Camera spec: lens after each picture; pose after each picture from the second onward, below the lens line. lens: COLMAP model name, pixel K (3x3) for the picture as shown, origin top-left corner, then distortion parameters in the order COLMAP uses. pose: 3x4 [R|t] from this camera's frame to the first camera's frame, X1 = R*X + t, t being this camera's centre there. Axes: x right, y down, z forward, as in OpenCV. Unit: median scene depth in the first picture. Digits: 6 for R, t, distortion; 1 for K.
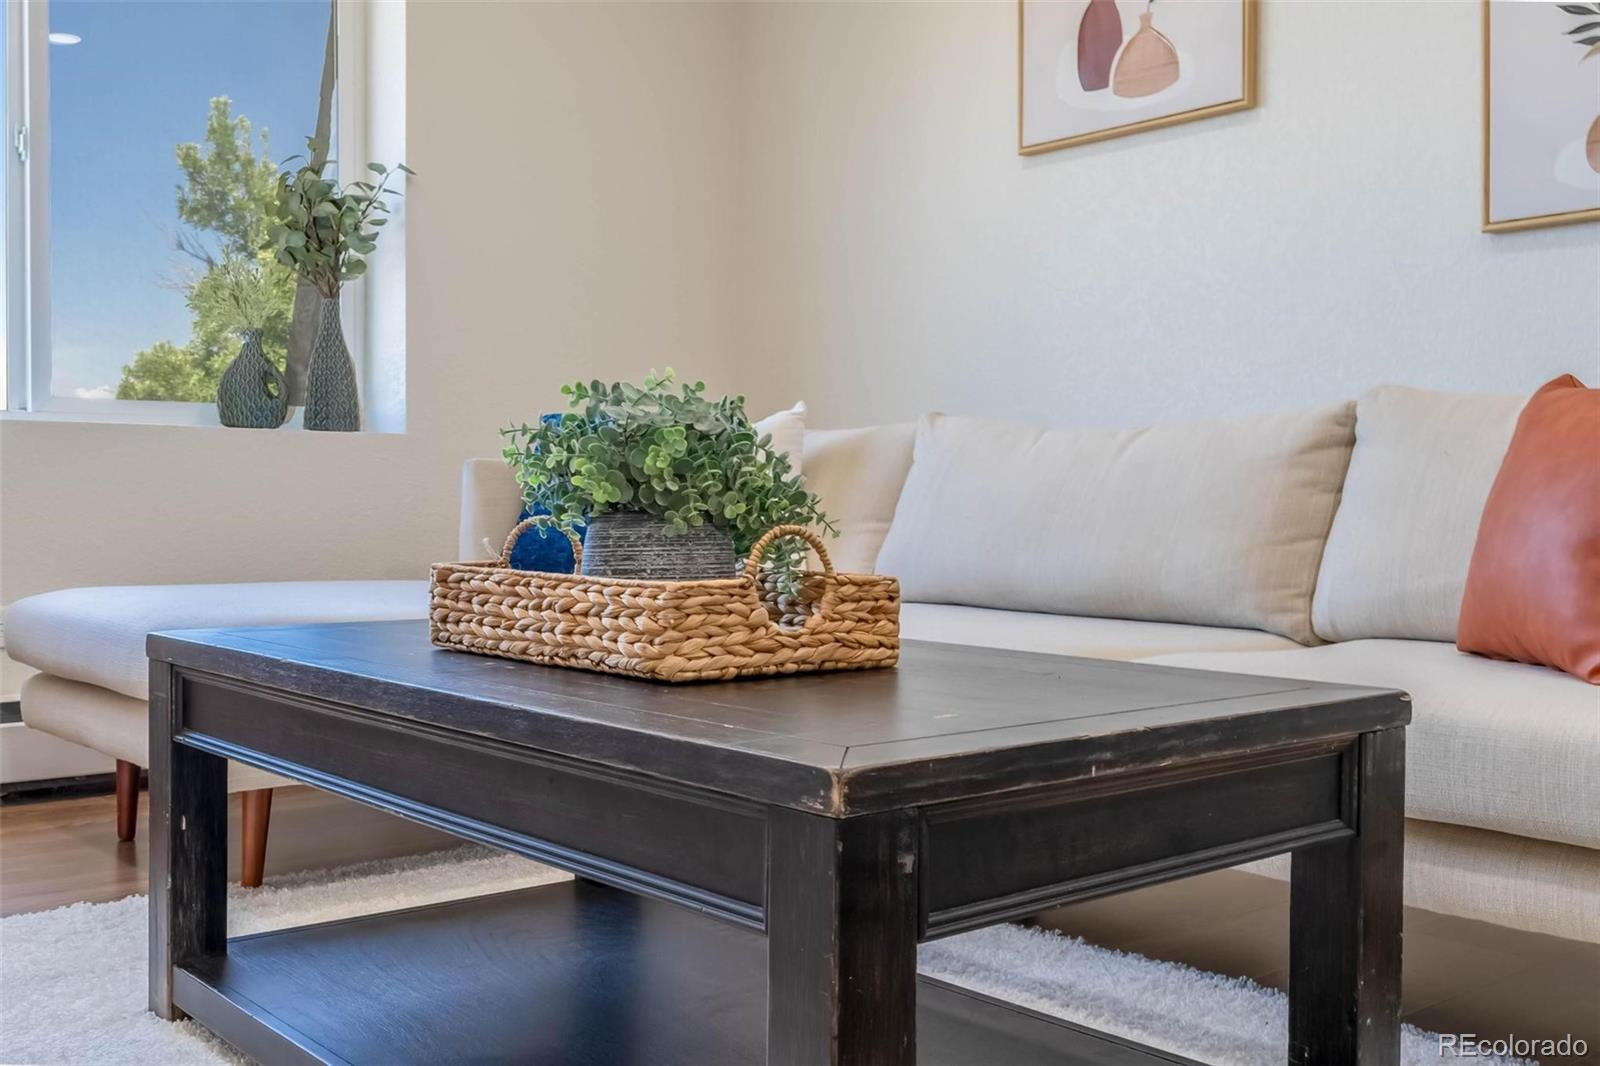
lens RADIAL K [[1655.4, 0, 790.6], [0, 1655.4, 531.1], [0, 0, 1]] dist [-0.013299, 0.000000]
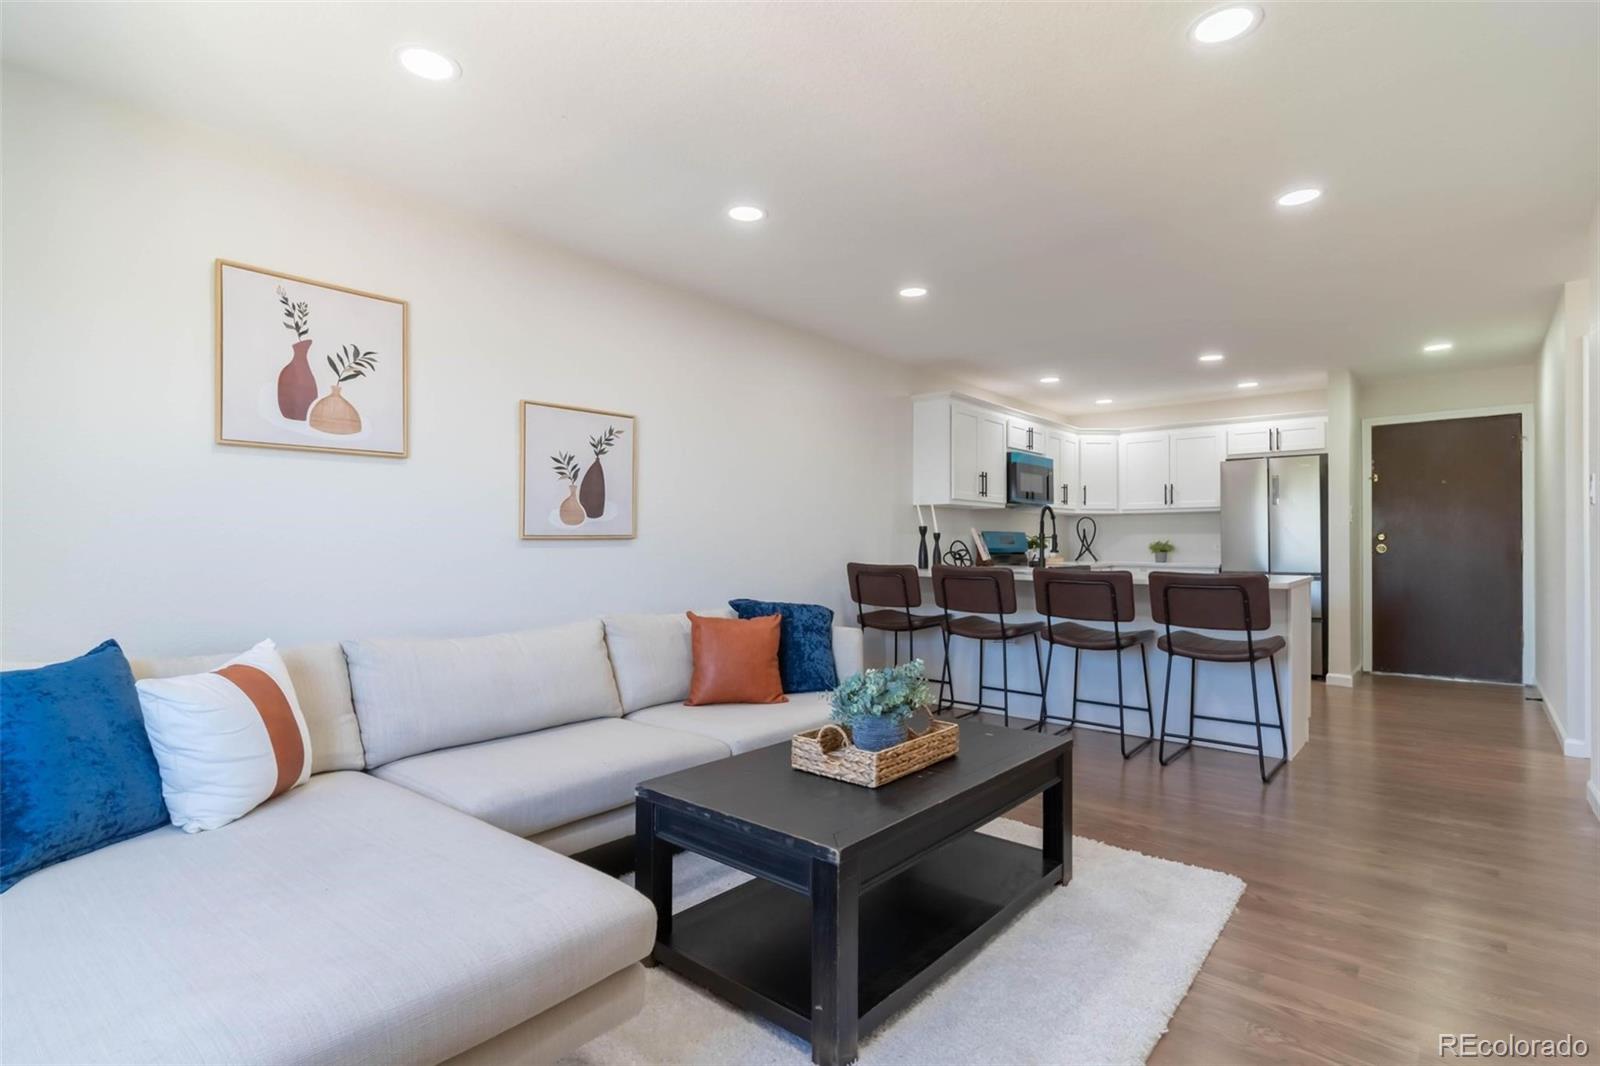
lens RADIAL K [[780.8, 0, 801.0], [0, 780.8, 538.4], [0, 0, 1]] dist [-0.004615, 0.001492]
pose [[-0.164261, 0.002376, 0.986414, -0.721255], [0.014134, 0.999900, -0.000055, -0.161513], [-0.986316, 0.013933, -0.164278, 0.716352]]
